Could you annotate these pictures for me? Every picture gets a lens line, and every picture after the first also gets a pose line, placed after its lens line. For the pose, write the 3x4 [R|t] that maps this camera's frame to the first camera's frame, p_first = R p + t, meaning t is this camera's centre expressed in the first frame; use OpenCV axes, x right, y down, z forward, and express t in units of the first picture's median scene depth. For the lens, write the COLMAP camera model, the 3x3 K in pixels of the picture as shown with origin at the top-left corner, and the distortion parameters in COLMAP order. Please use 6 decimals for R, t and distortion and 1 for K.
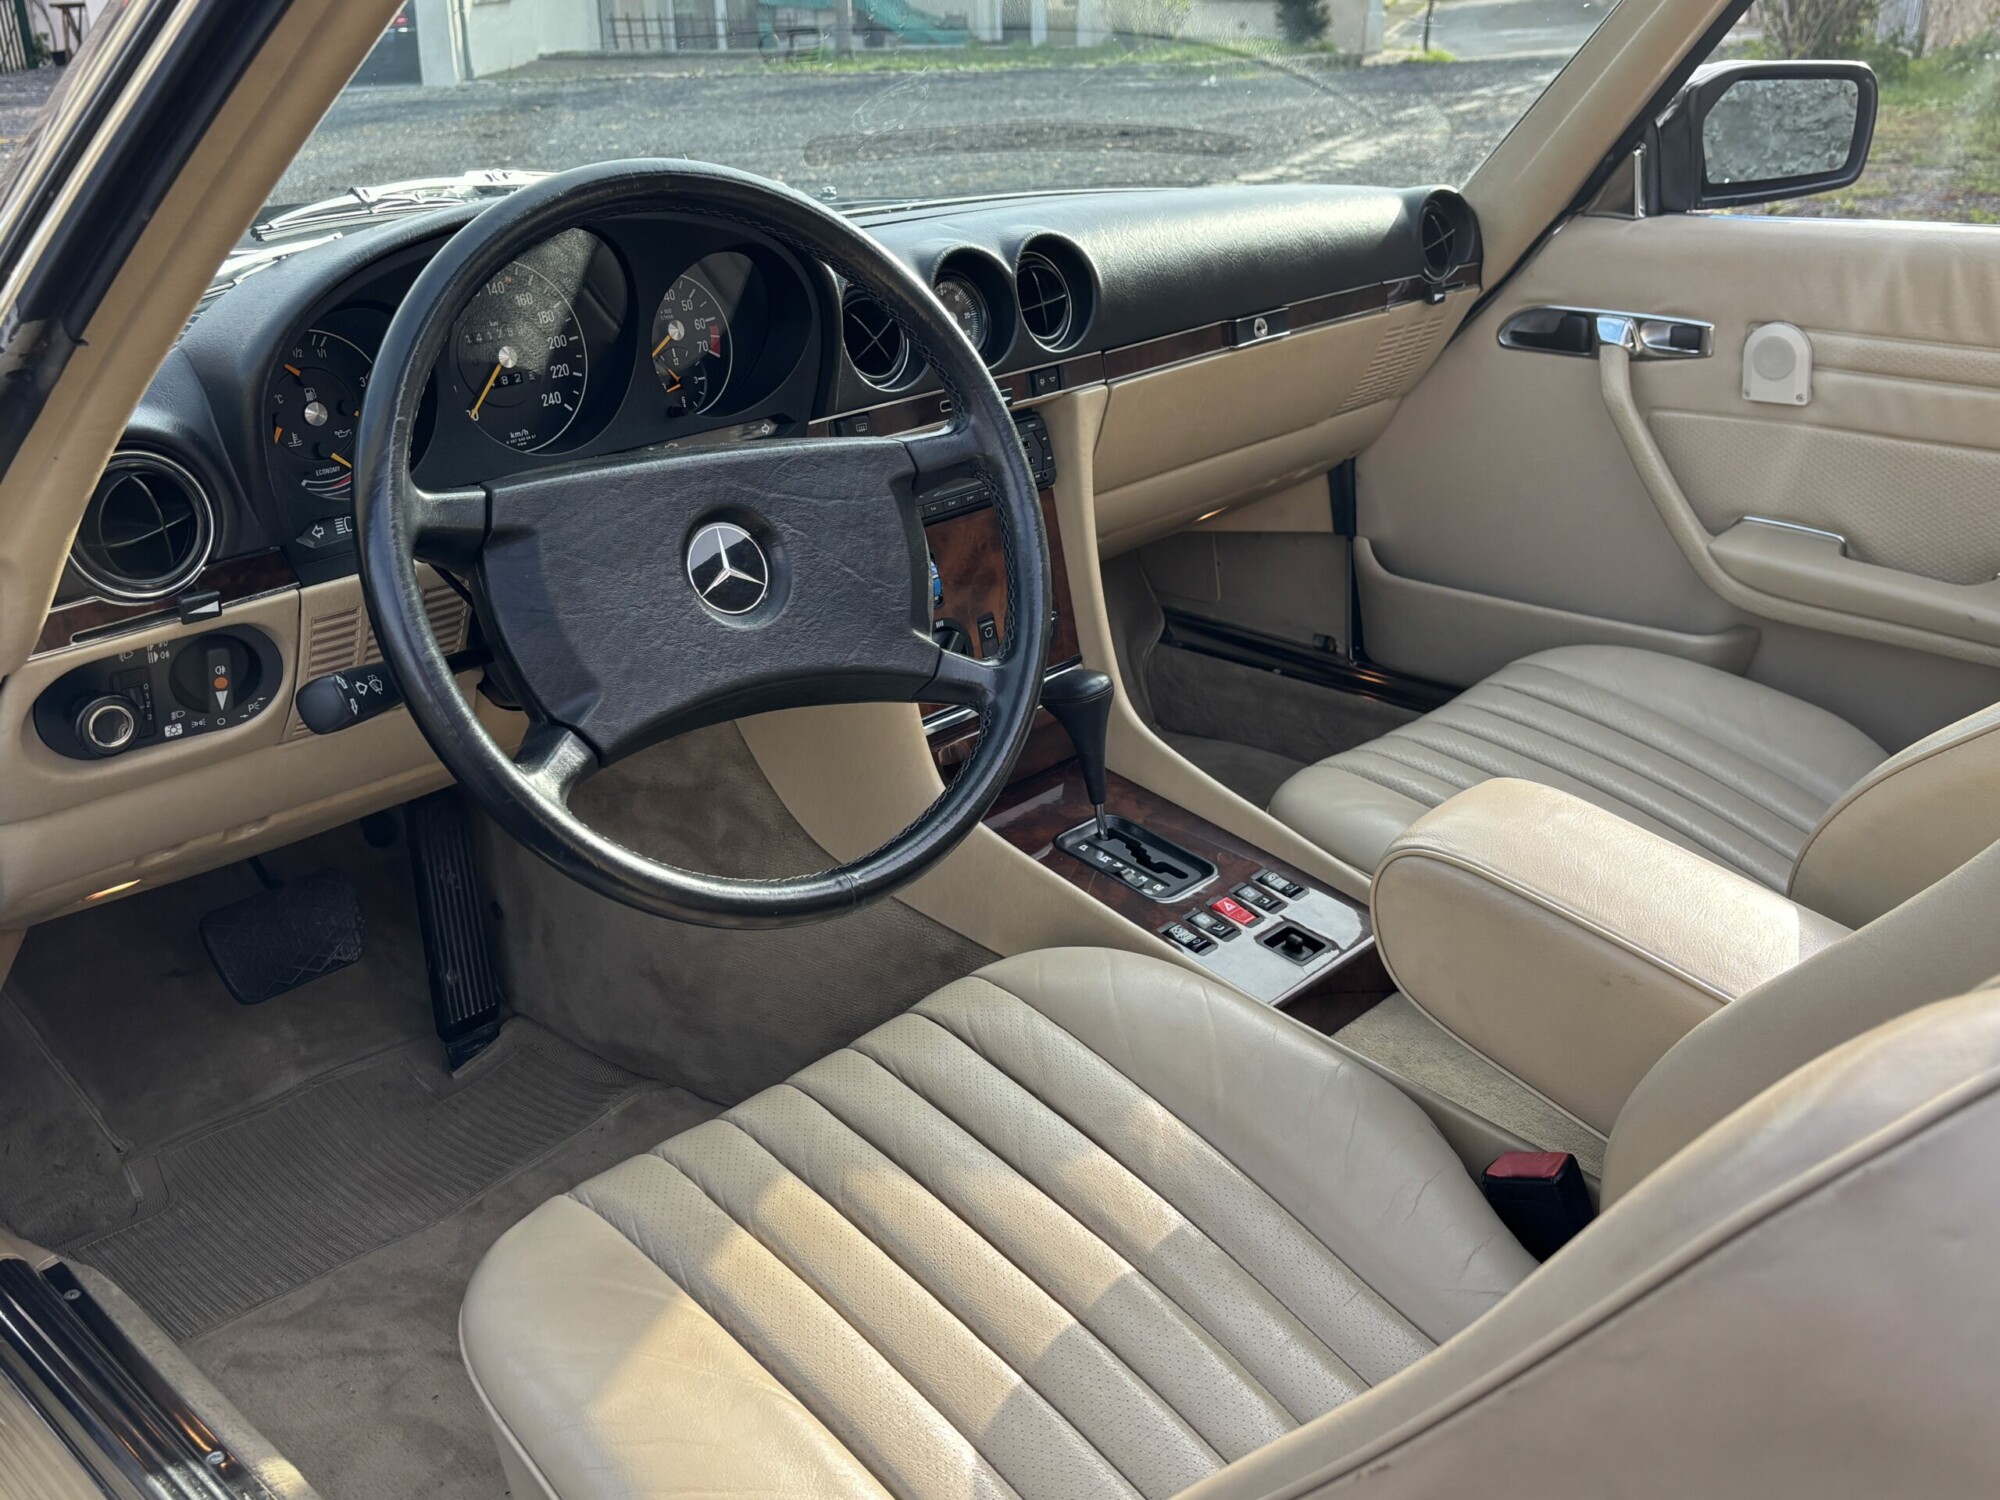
lens RADIAL K [[1864.4, 0, 969.4], [0, 1864.4, 751.9], [0, 0, 1]] dist [0.079229, -0.015623]
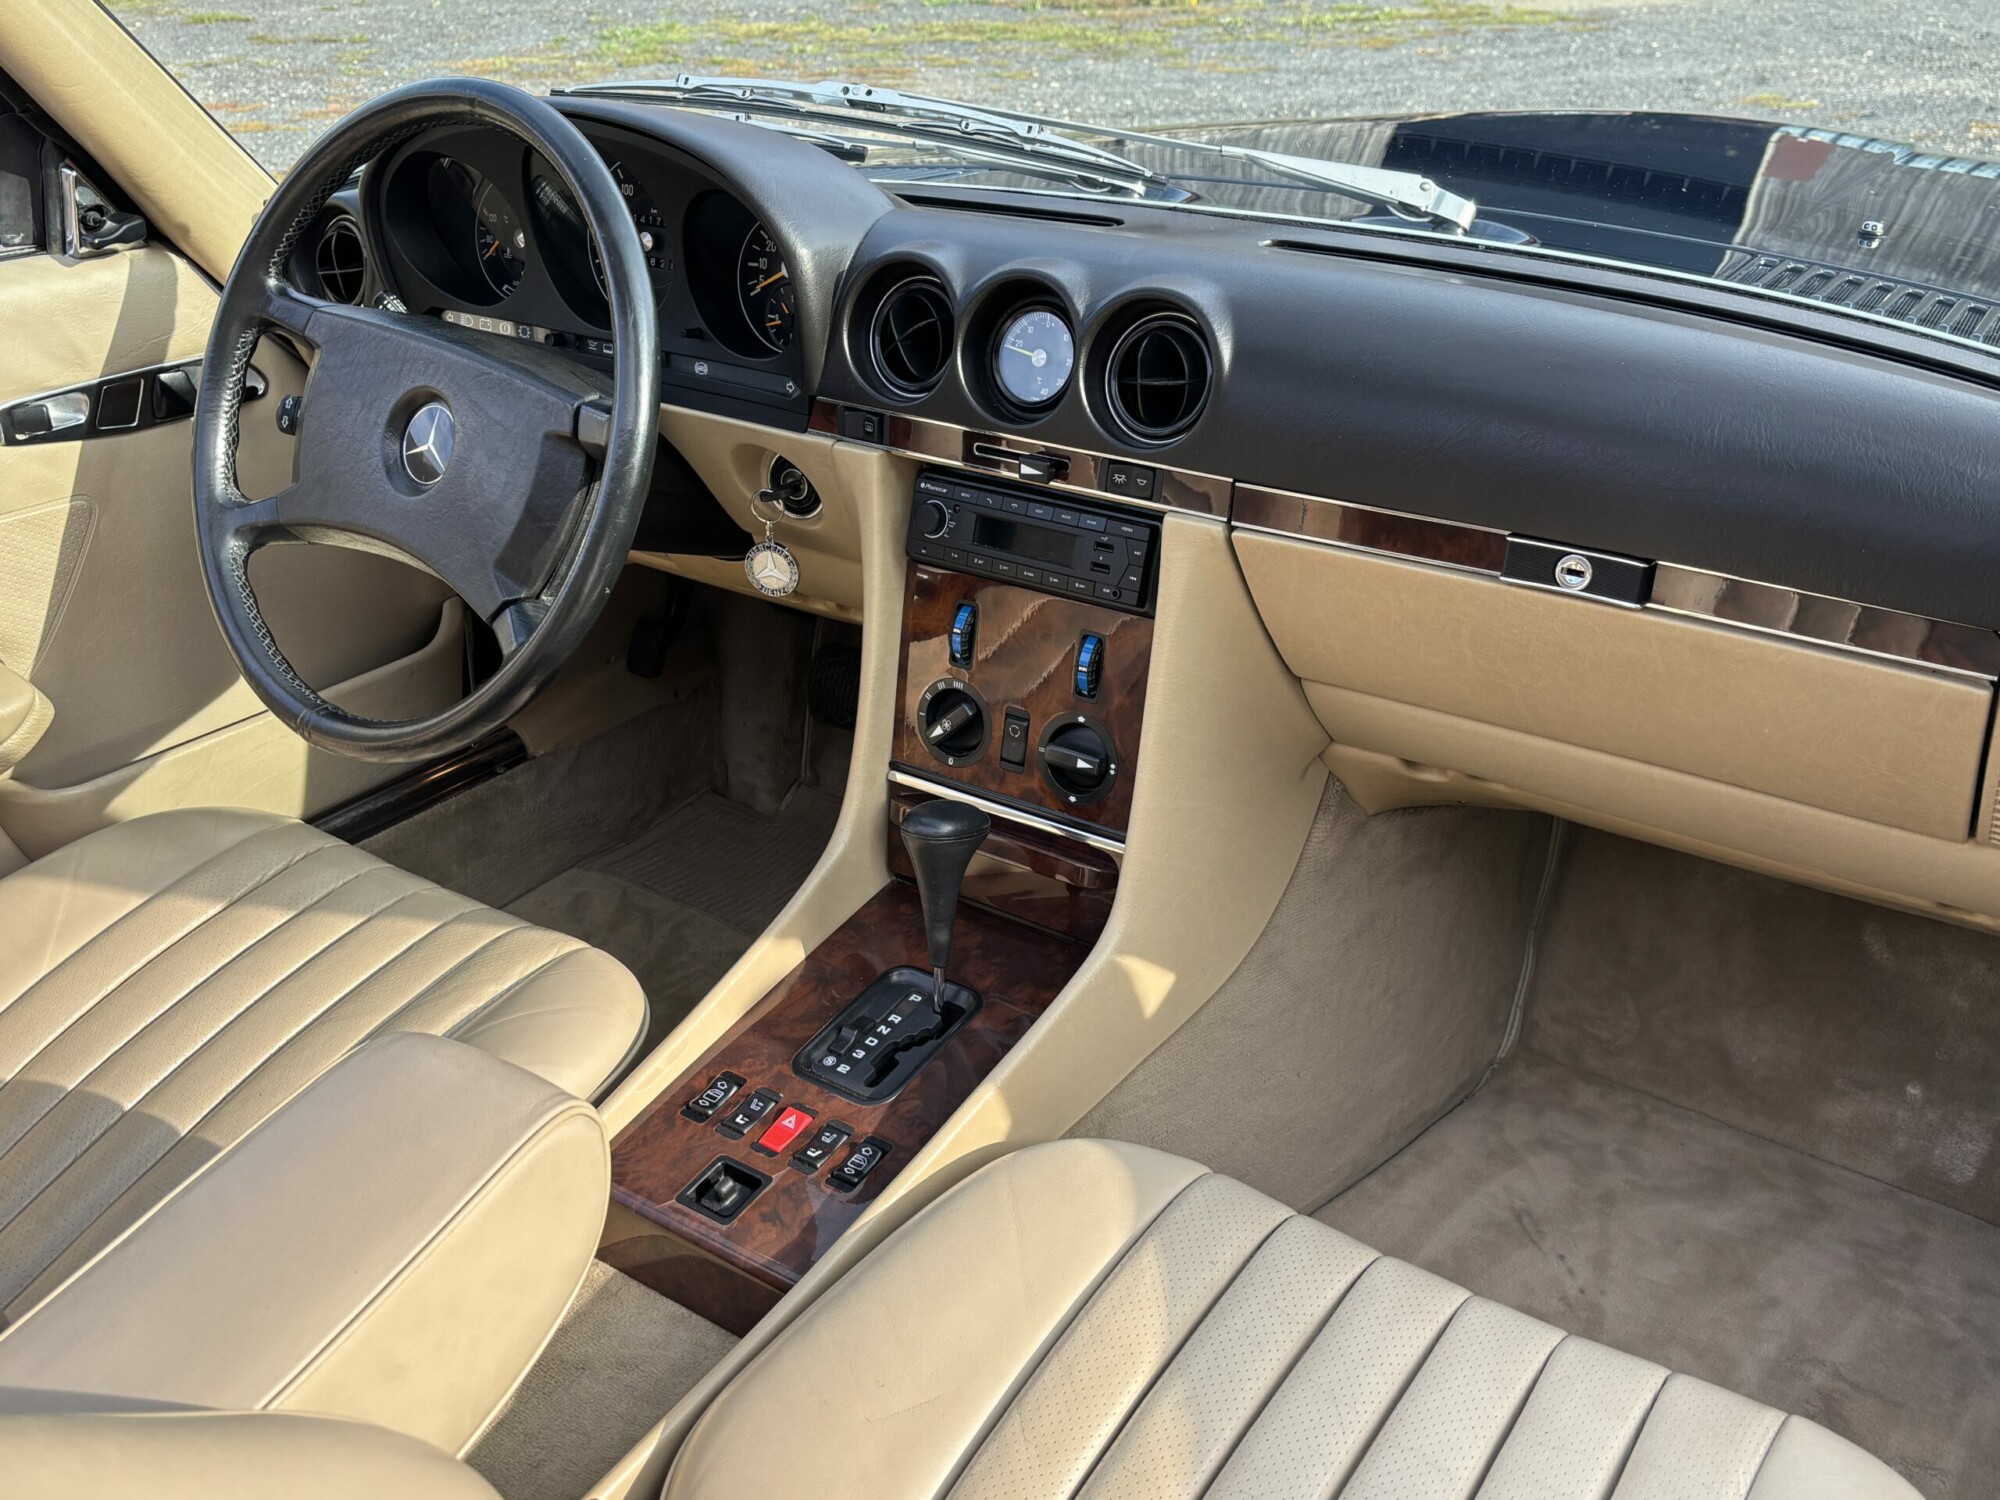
lens RADIAL K [[1850.8, 0, 985.8], [0, 1850.8, 743.5], [0, 0, 1]] dist [0.132295, -0.250573]
pose [[0.167109, 0.464775, -0.869517, 0.721970], [-0.381055, 0.843833, 0.377813, -0.363834], [0.909325, 0.268198, 0.318117, 0.721890]]
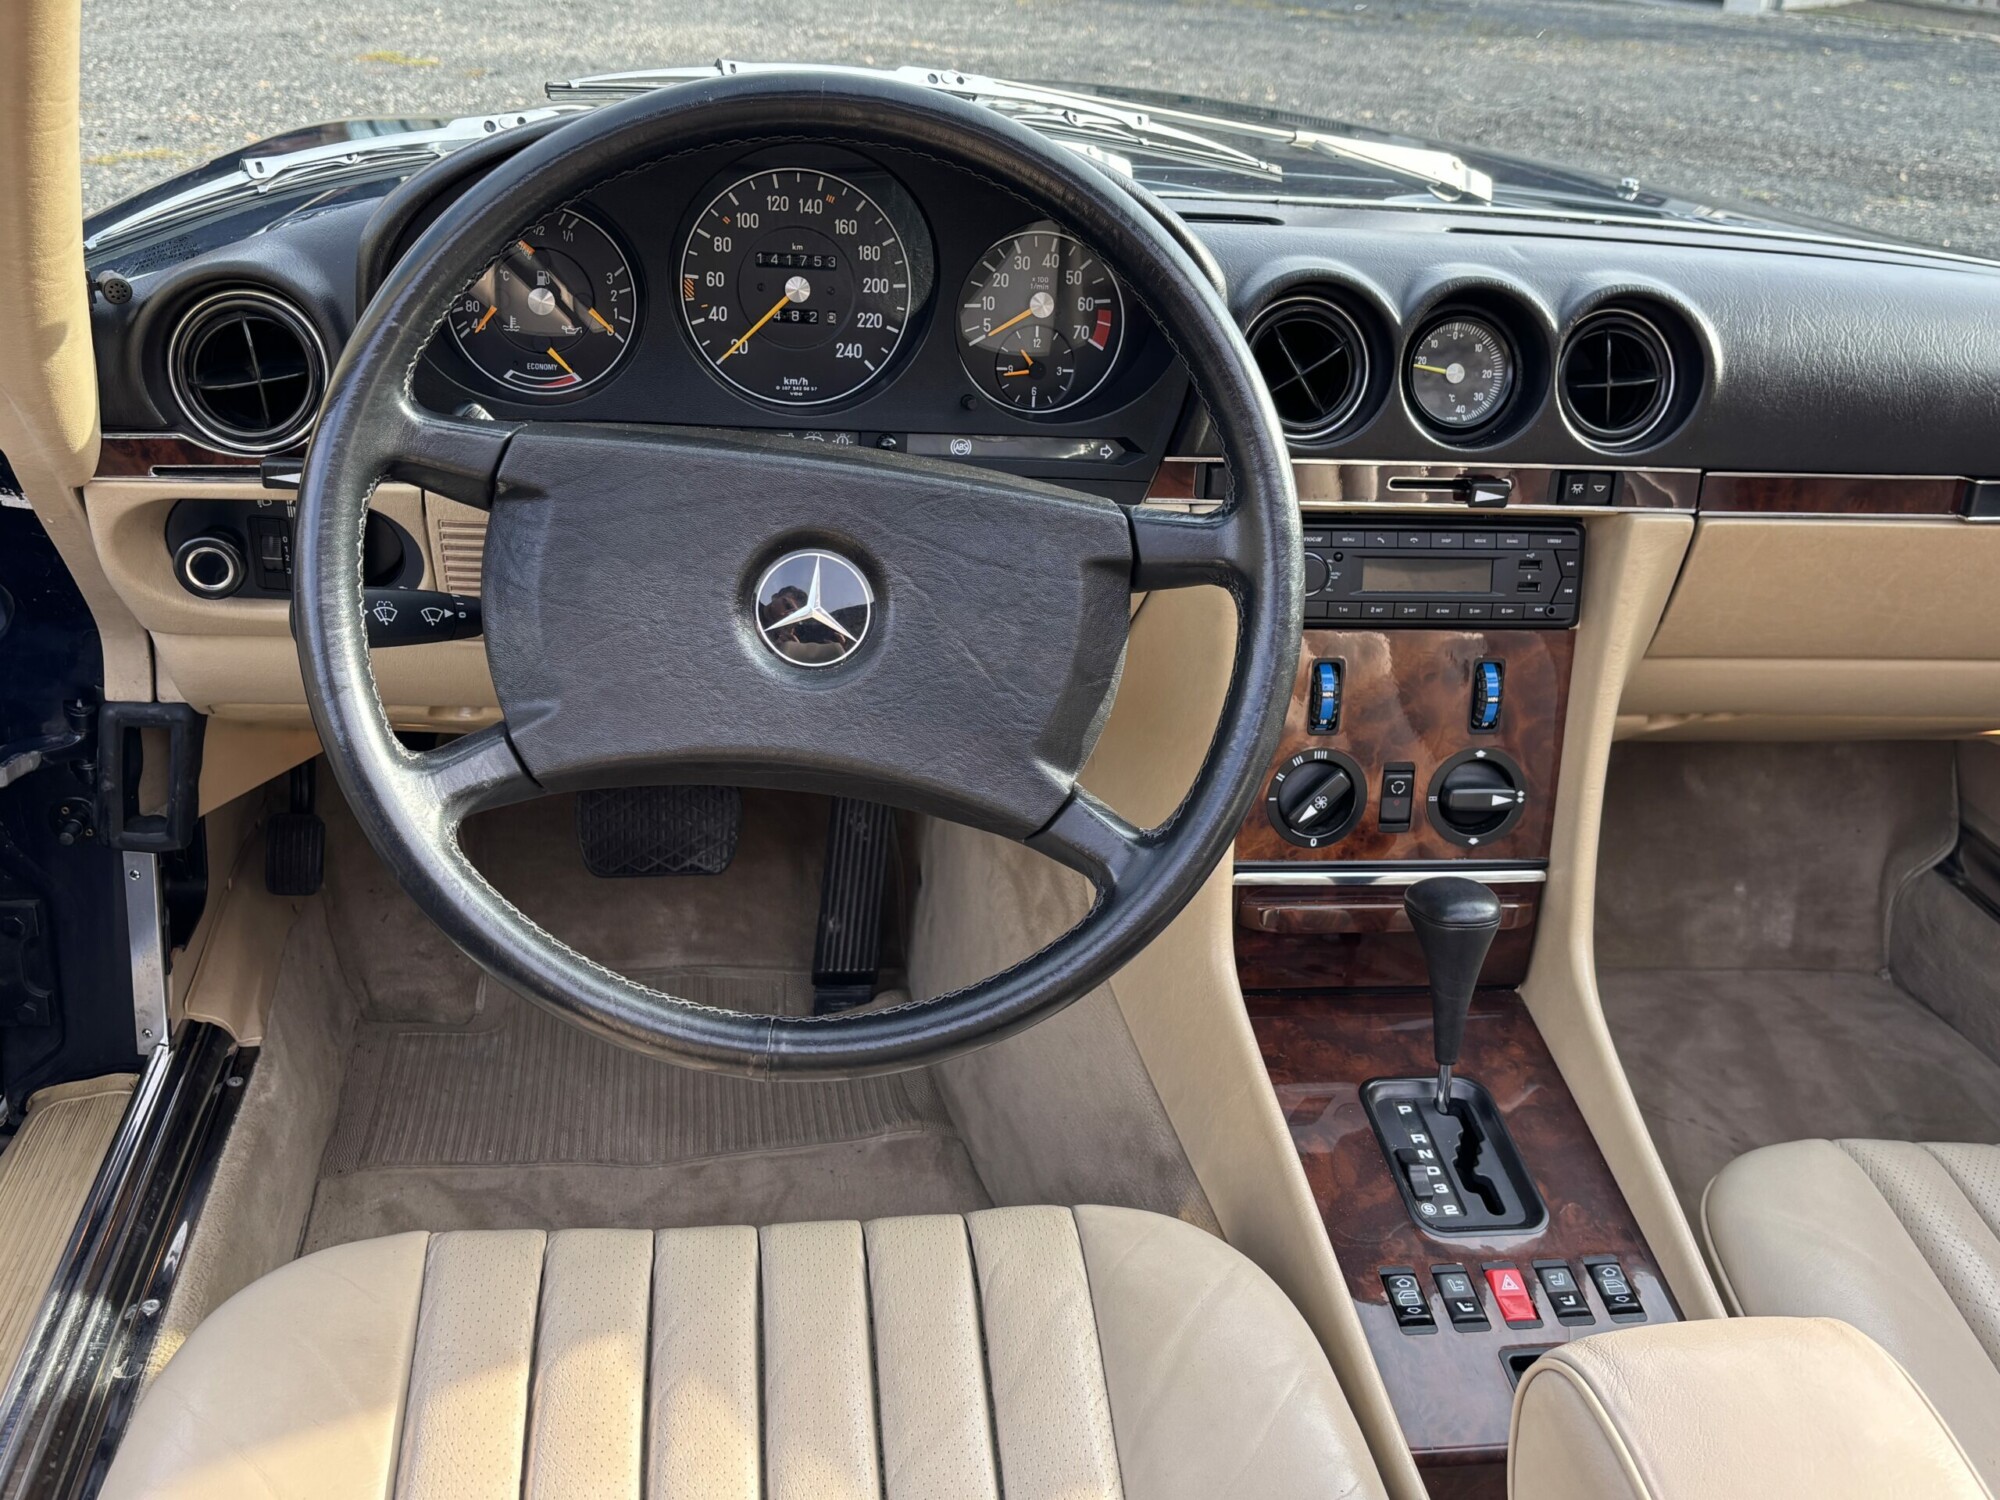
lens RADIAL K [[1873.8, 0, 992.9], [0, 1873.8, 734.5], [0, 0, 1]] dist [0.123932, -0.263491]
pose [[0.797351, 0.341483, -0.497616, 0.247555], [-0.324973, 0.937719, 0.122781, -0.123213], [0.508551, 0.063812, 0.858664, 0.264217]]
